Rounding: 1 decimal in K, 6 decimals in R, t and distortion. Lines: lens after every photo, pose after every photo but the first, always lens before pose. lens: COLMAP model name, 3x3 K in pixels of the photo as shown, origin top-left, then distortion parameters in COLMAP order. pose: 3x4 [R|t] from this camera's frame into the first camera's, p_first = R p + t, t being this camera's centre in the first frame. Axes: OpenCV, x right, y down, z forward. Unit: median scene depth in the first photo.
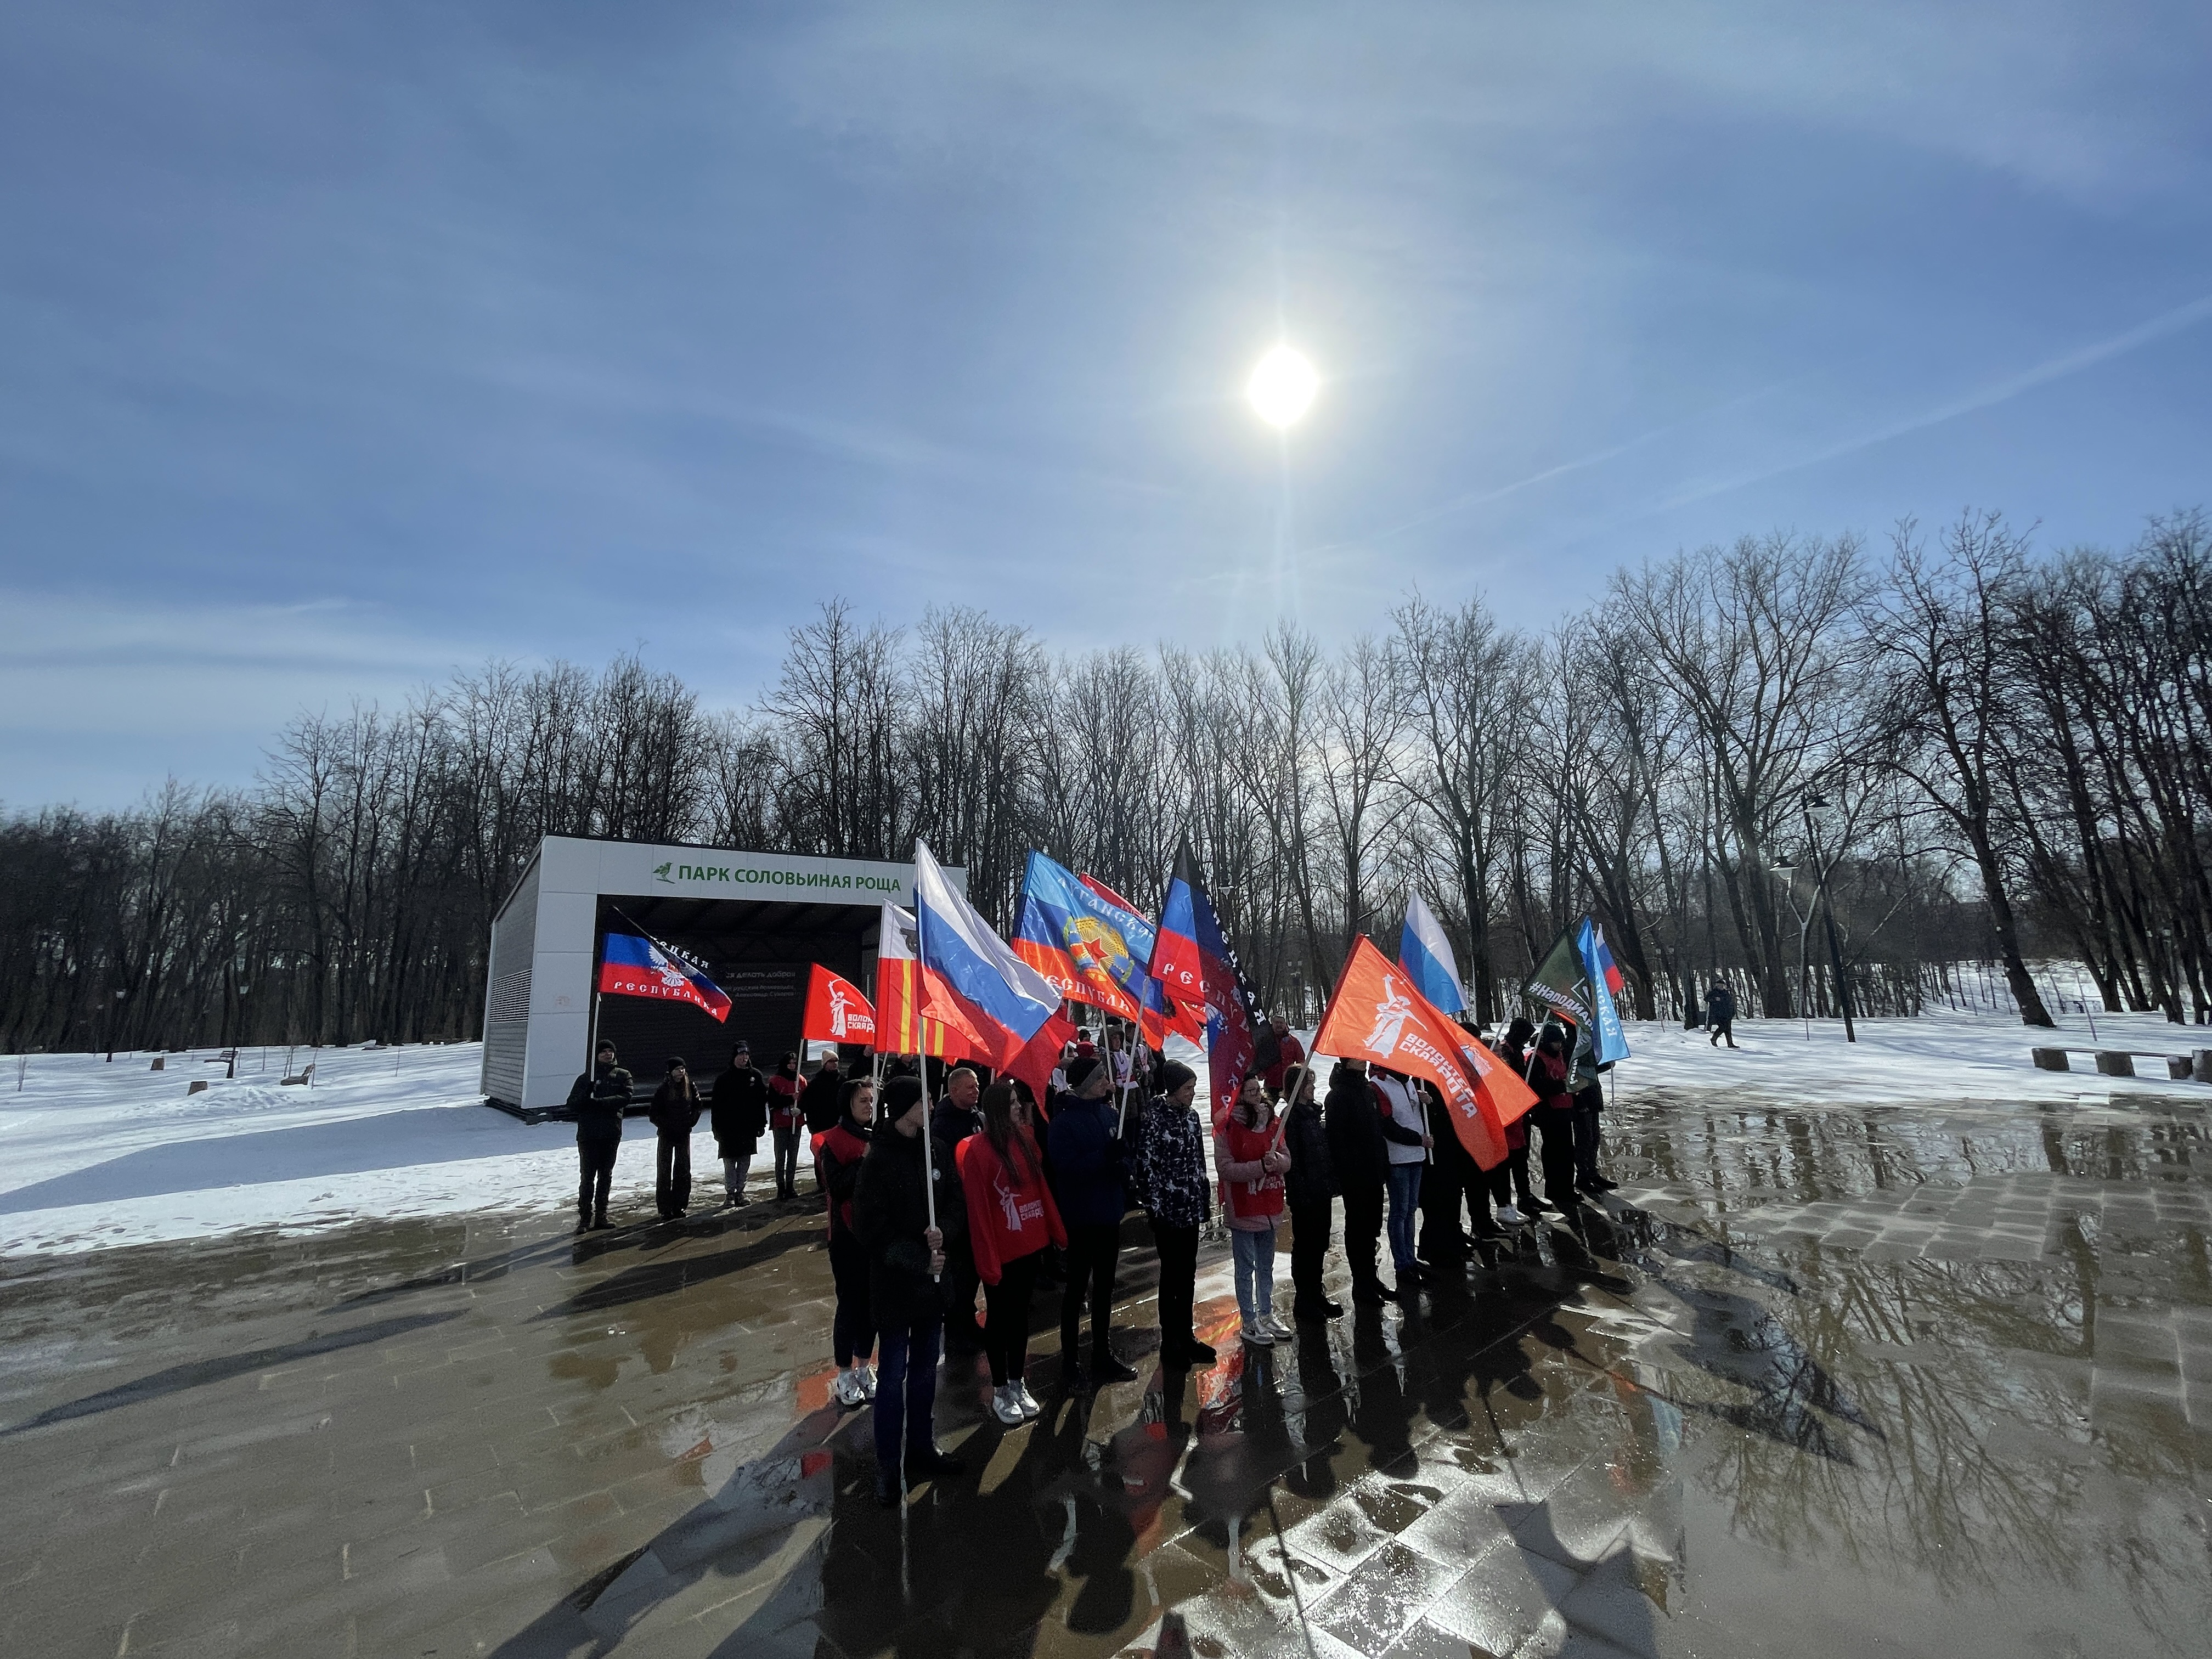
lens RADIAL K [[886.6, 0, 1105.3], [0, 886.6, 831.8], [0, 0, 1]] dist [-0.001487, -0.001554]
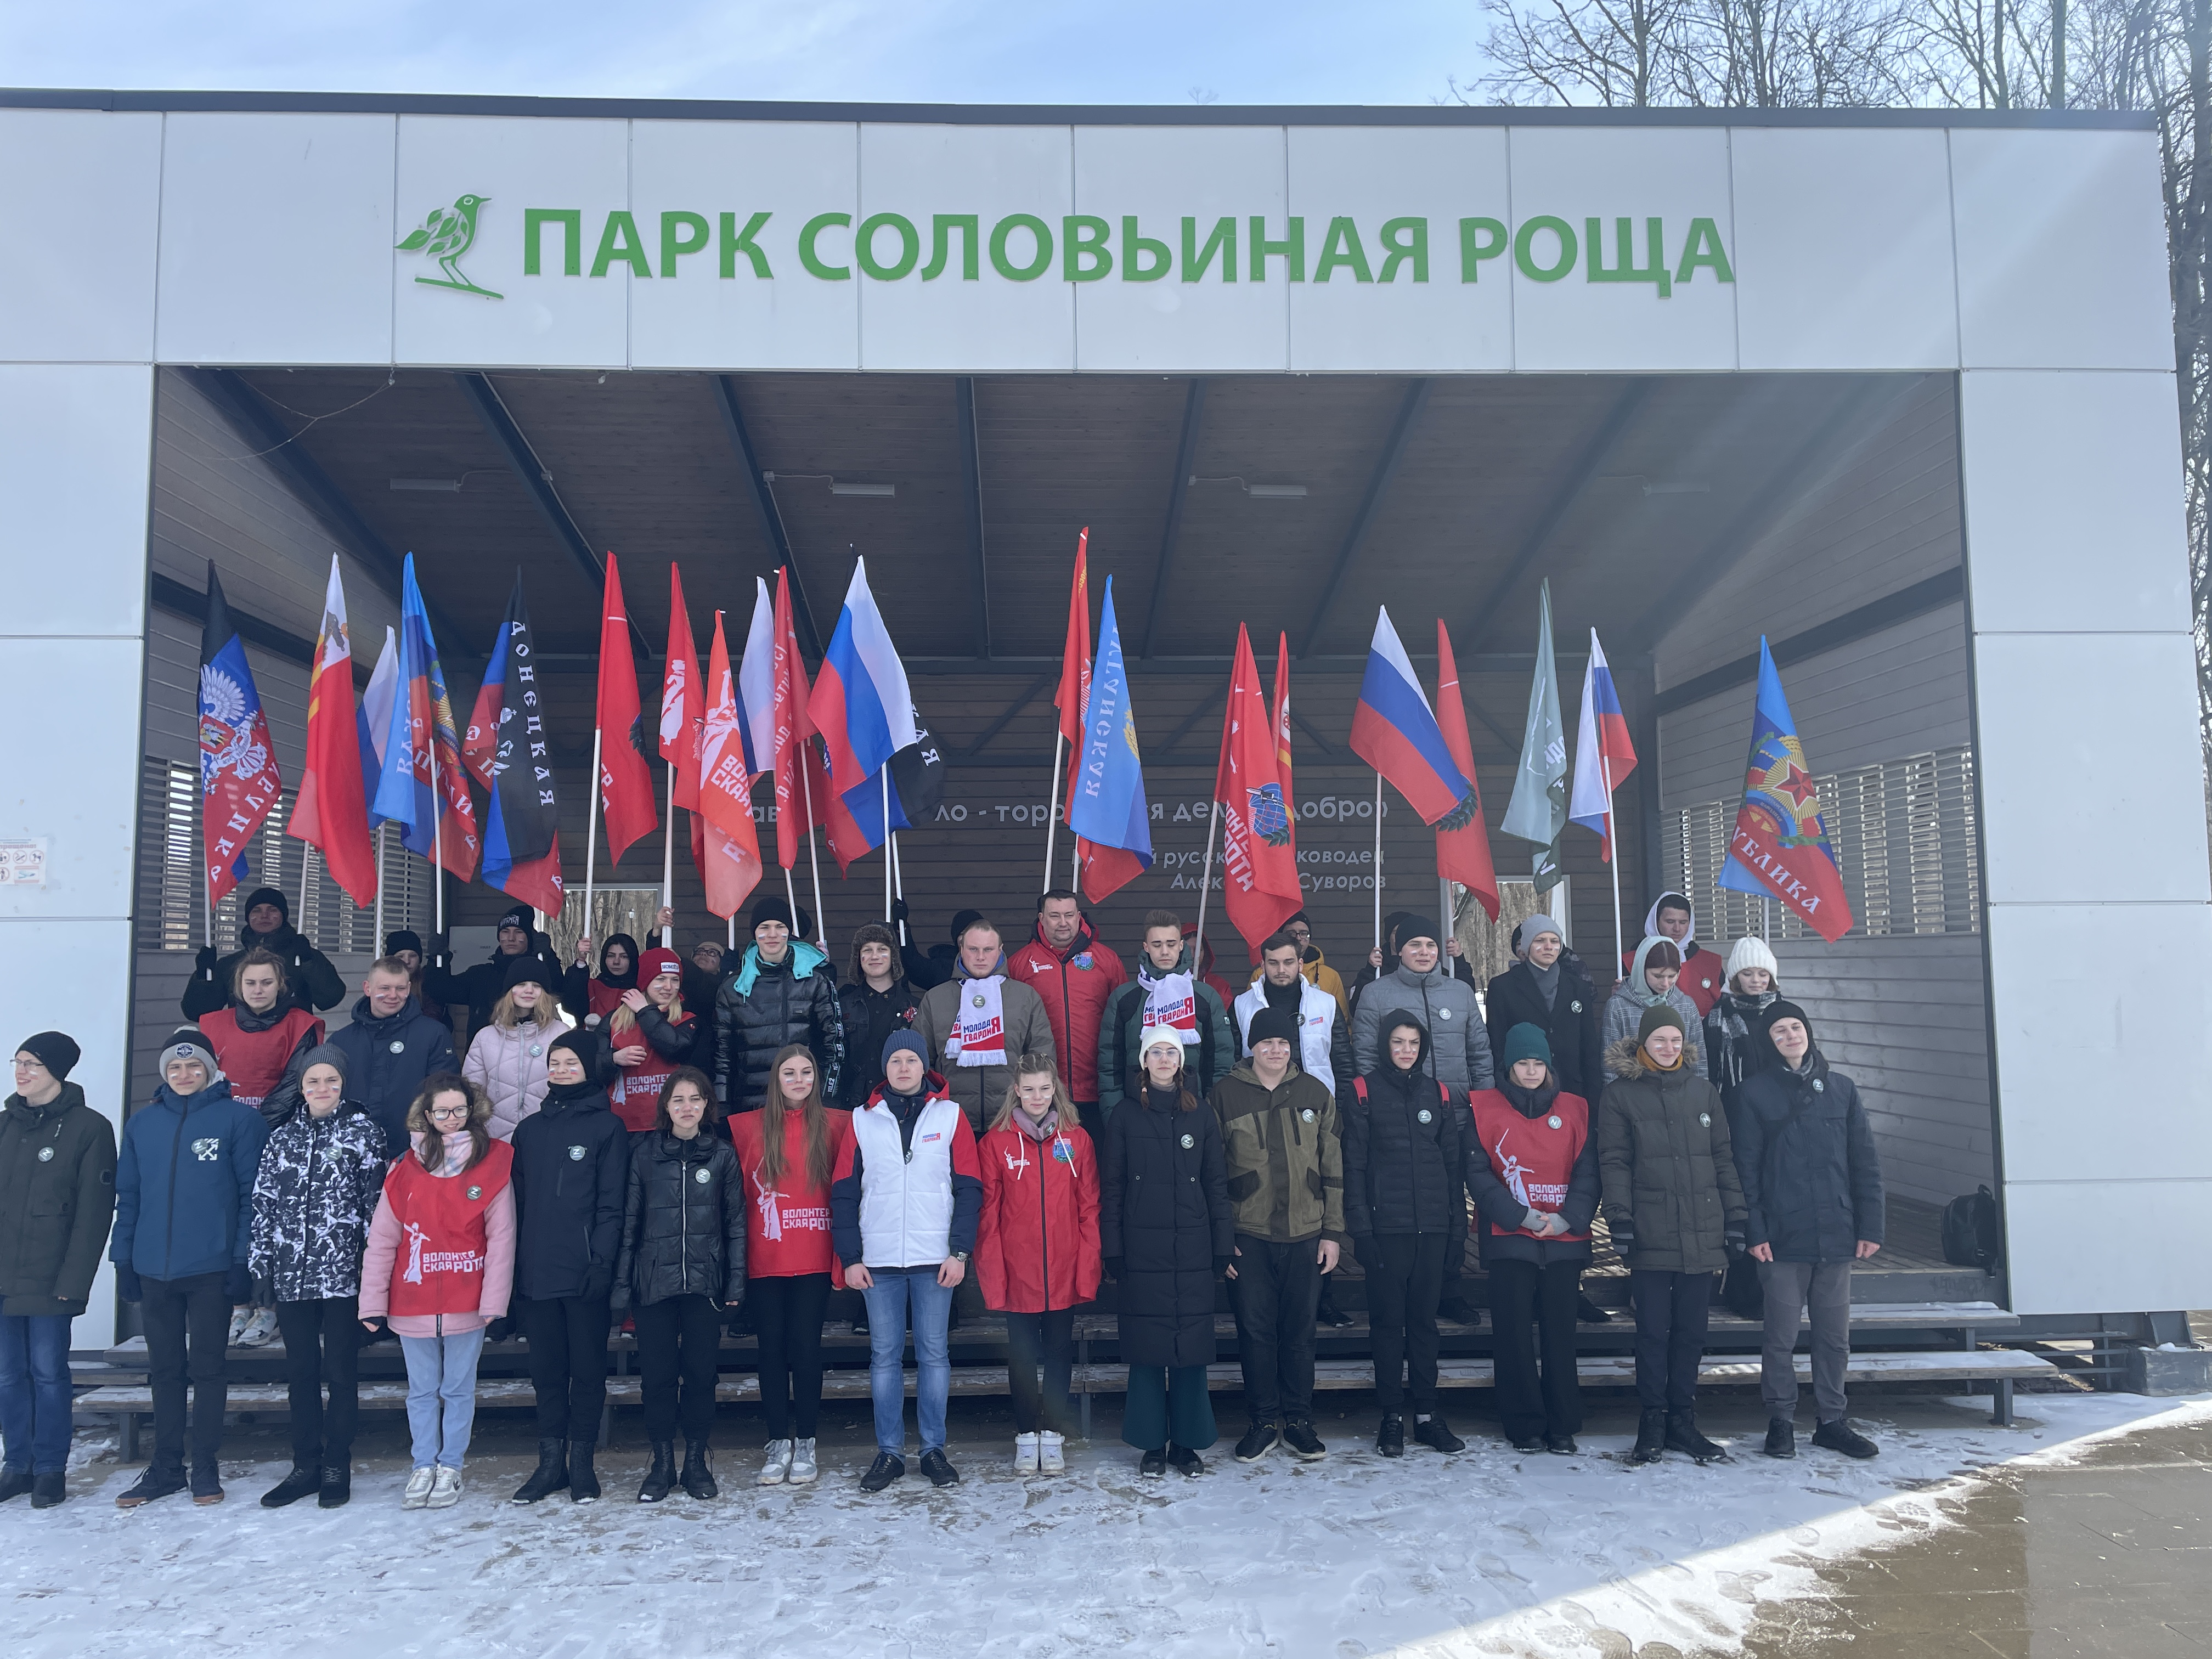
lens RADIAL K [[1658.4, 0, 1097.9], [0, 1658.4, 824.1], [0, 0, 1]] dist [0.091858, -0.111436]
pose [[0.774413, -0.018184, -0.632419, -0.059008], [0.096443, 0.991298, 0.089593, 0.063825], [0.625287, -0.130374, 0.769428, 0.319822]]
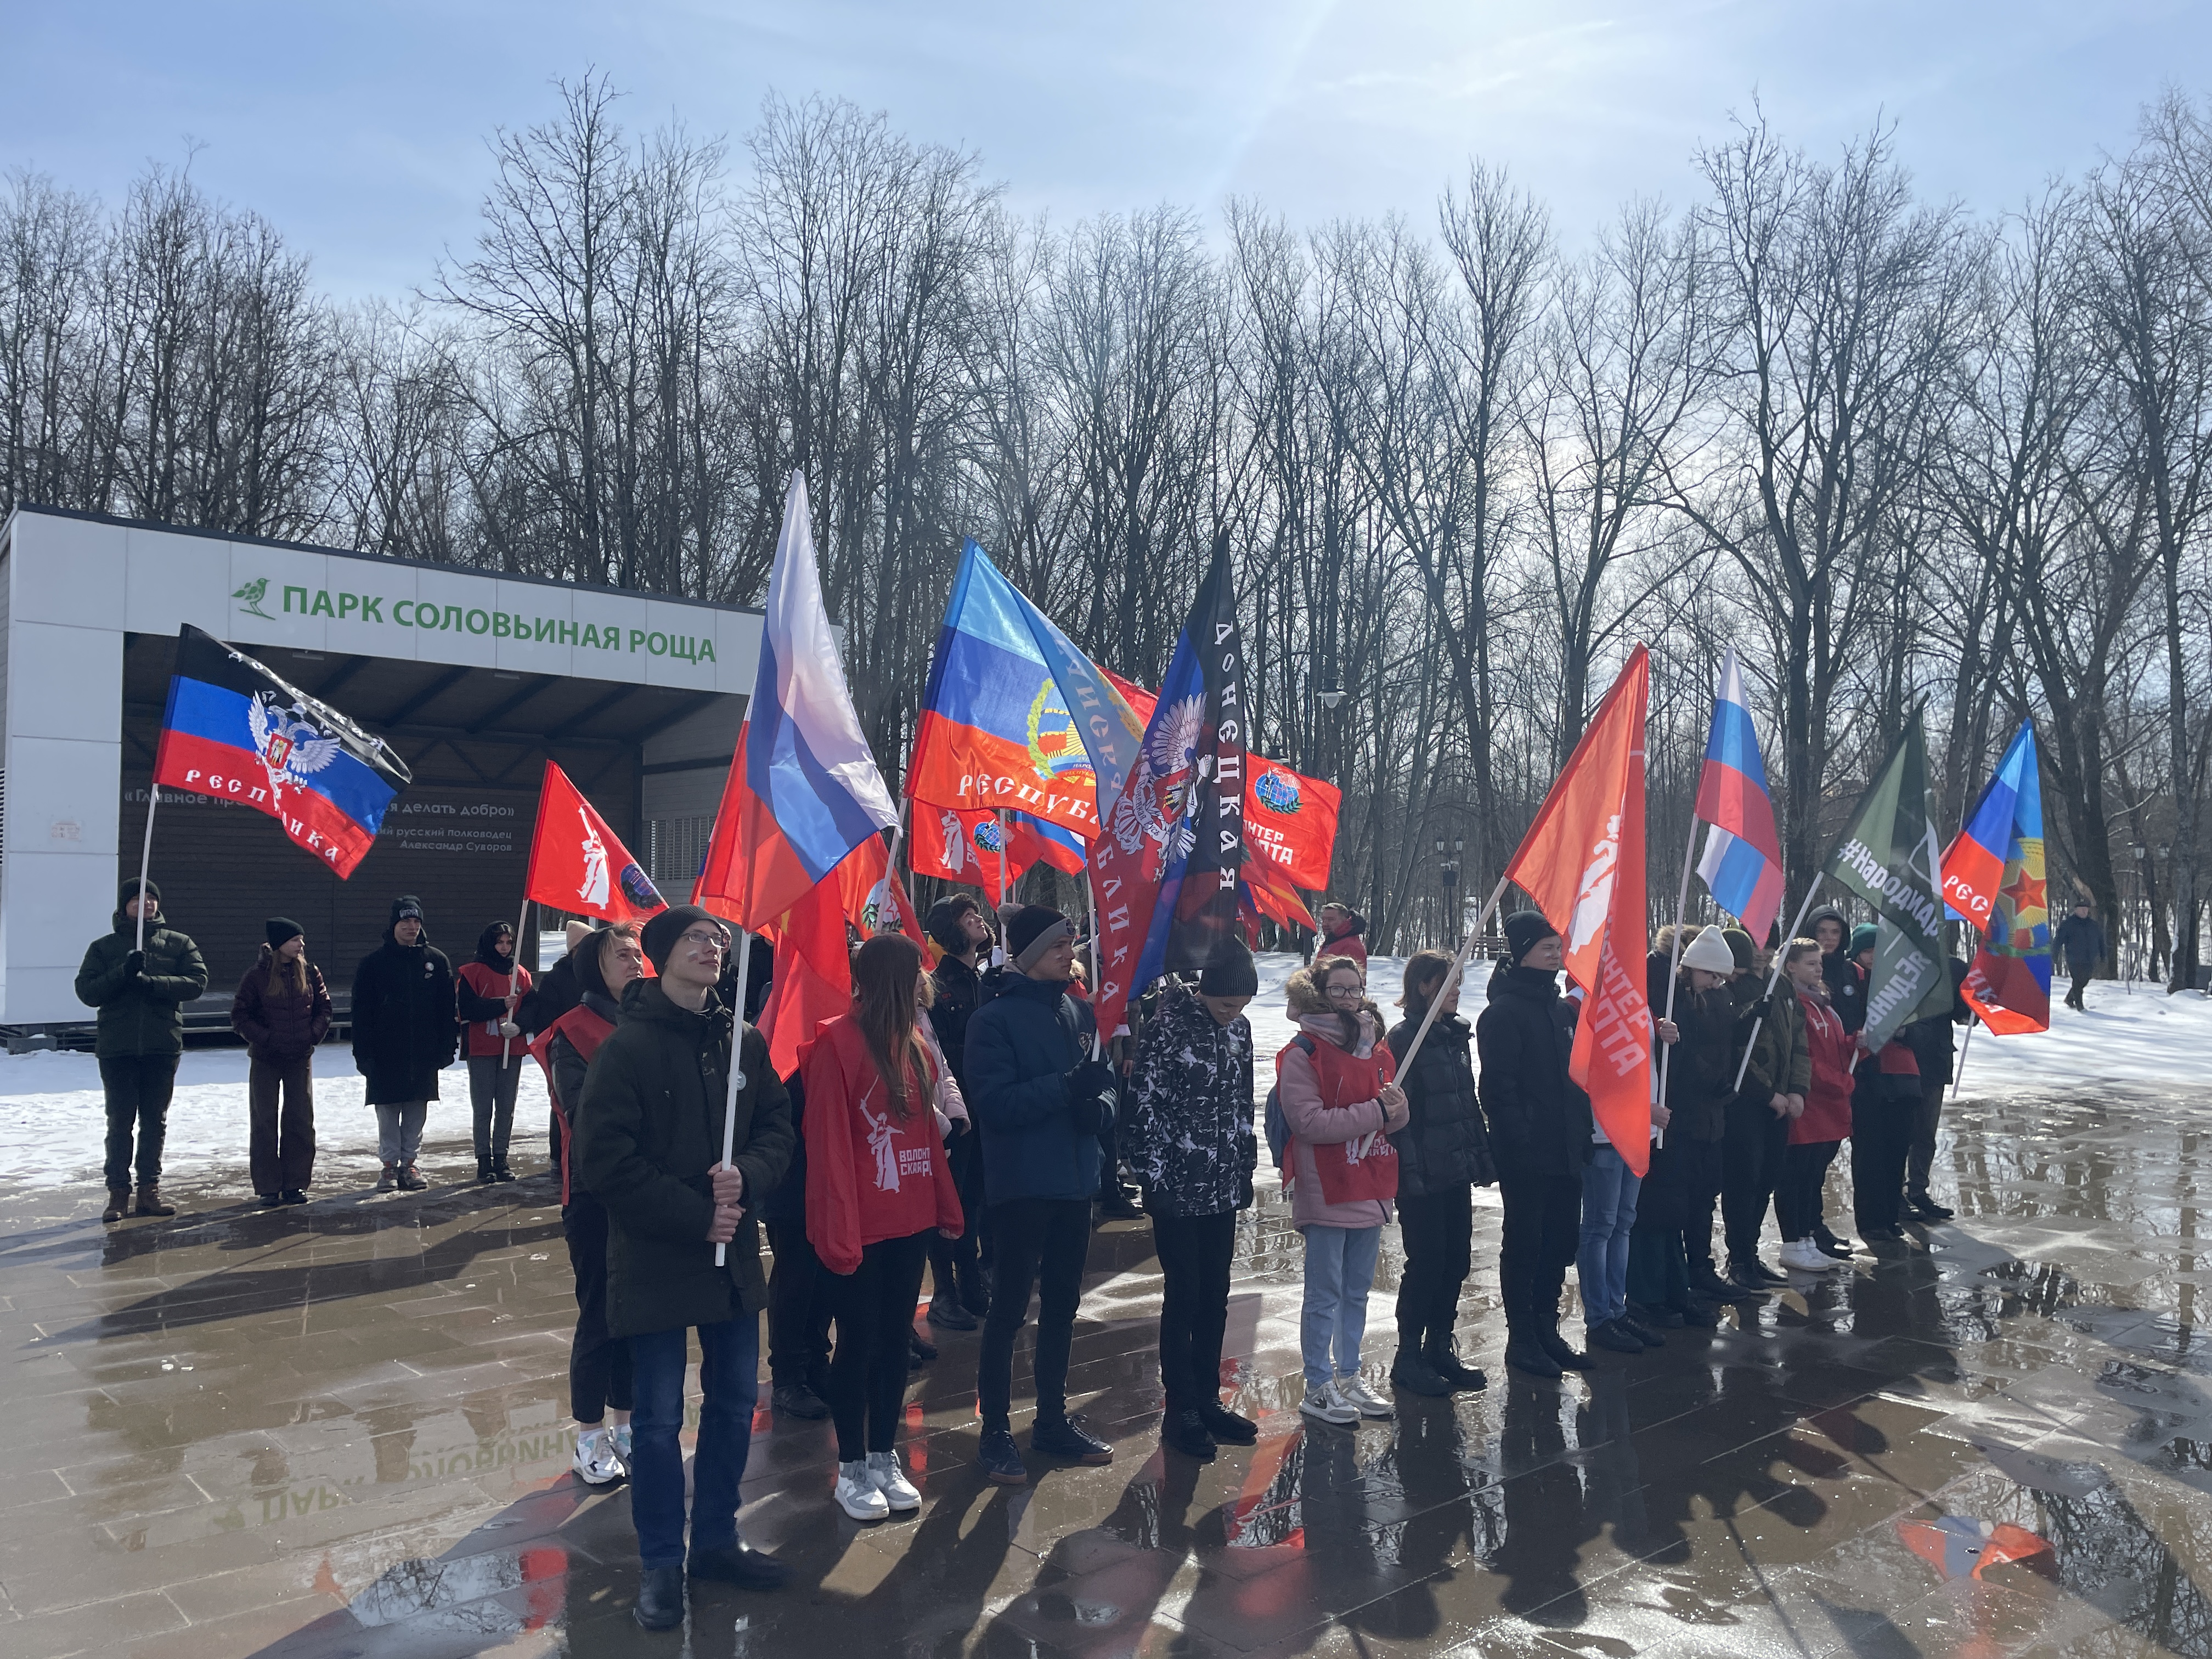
lens RADIAL K [[1658.4, 0, 1113.8], [0, 1658.4, 857.2], [0, 0, 1]] dist [0.091858, -0.111436]
pose [[0.998896, 0.046098, 0.009091, 0.001024], [-0.046956, 0.986362, 0.157750, 0.006786], [-0.001695, -0.158002, 0.987437, 0.000781]]
